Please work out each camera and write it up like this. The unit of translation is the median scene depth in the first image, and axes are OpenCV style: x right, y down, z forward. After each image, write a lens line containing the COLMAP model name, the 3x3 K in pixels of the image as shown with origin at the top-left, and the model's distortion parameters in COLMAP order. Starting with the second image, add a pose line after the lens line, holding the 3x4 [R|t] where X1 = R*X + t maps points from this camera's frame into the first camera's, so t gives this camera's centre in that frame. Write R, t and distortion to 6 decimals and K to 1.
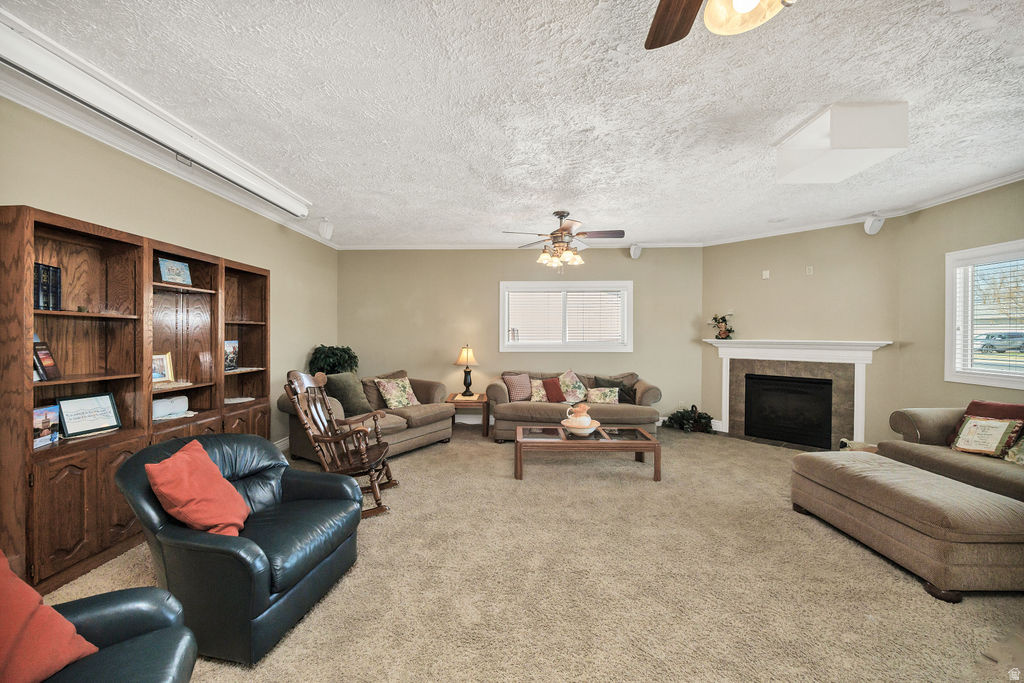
lens RADIAL K [[399.6, 0, 514.7], [0, 399.6, 333.7], [0, 0, 1]] dist [-0.000683, 0.000127]
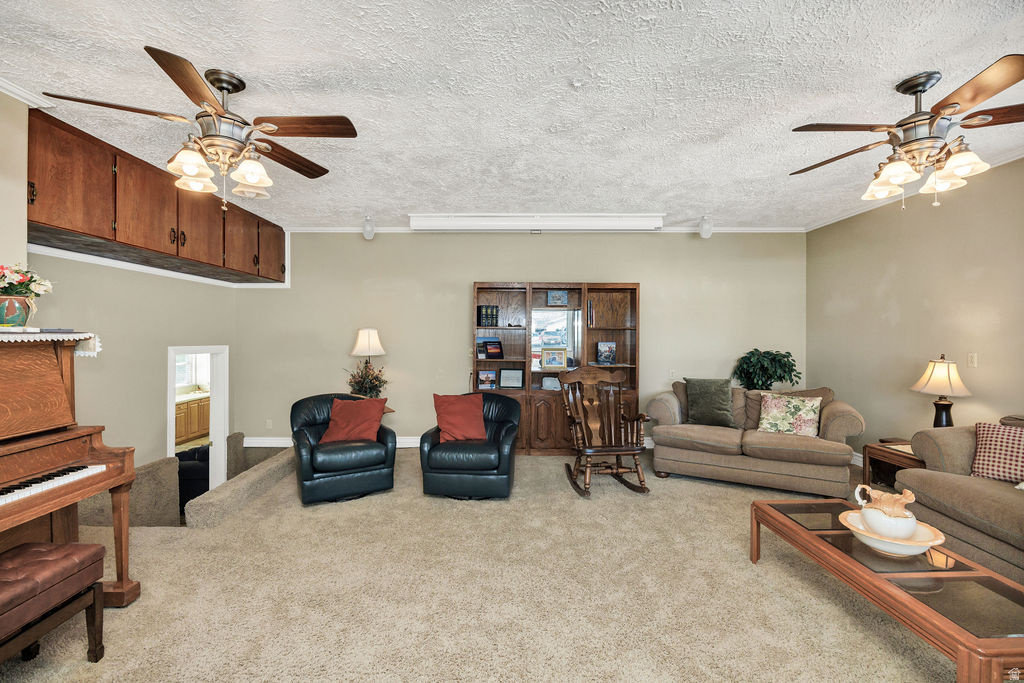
lens RADIAL K [[461.2, 0, 512.3], [0, 461.2, 340.6], [0, 0, 1]] dist [-0.019464, -0.000175]
pose [[0.043925, 0.006243, -0.999015, 0.790432], [-0.001041, 0.999980, 0.006203, 0.003396], [0.999034, 0.000767, 0.043931, 0.624097]]
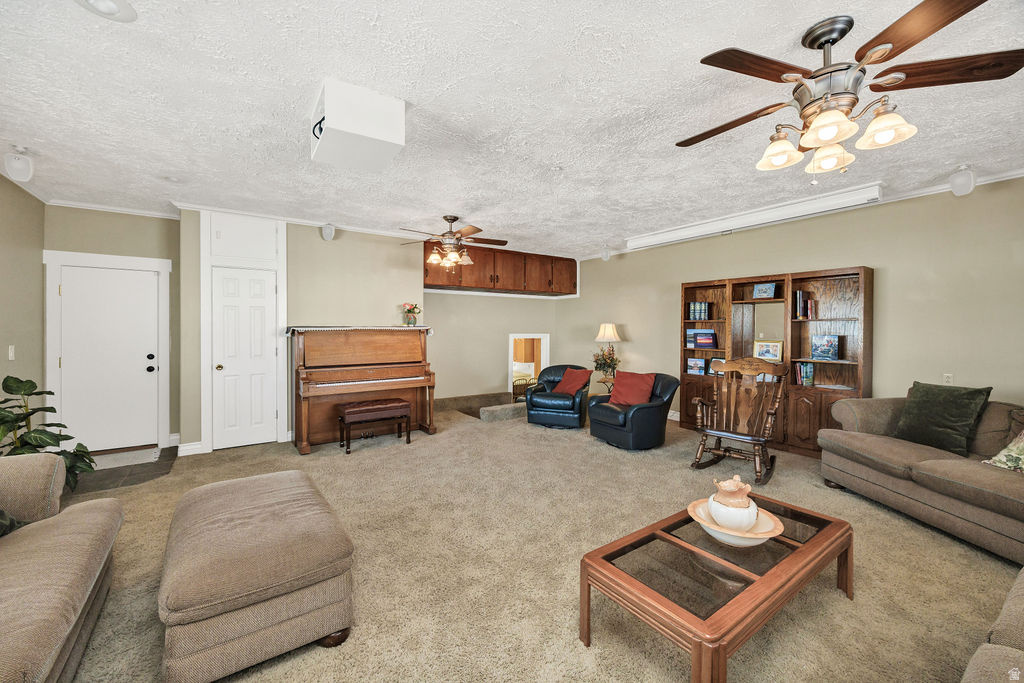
lens RADIAL K [[399.6, 0, 504.5], [0, 399.6, 337.9], [0, 0, 1]] dist [-0.000683, 0.000127]
pose [[-0.801193, 0.009069, -0.598337, 0.773493], [-0.005222, 0.999741, 0.022145, 0.003997], [0.598383, 0.020867, -0.800939, 1.386393]]
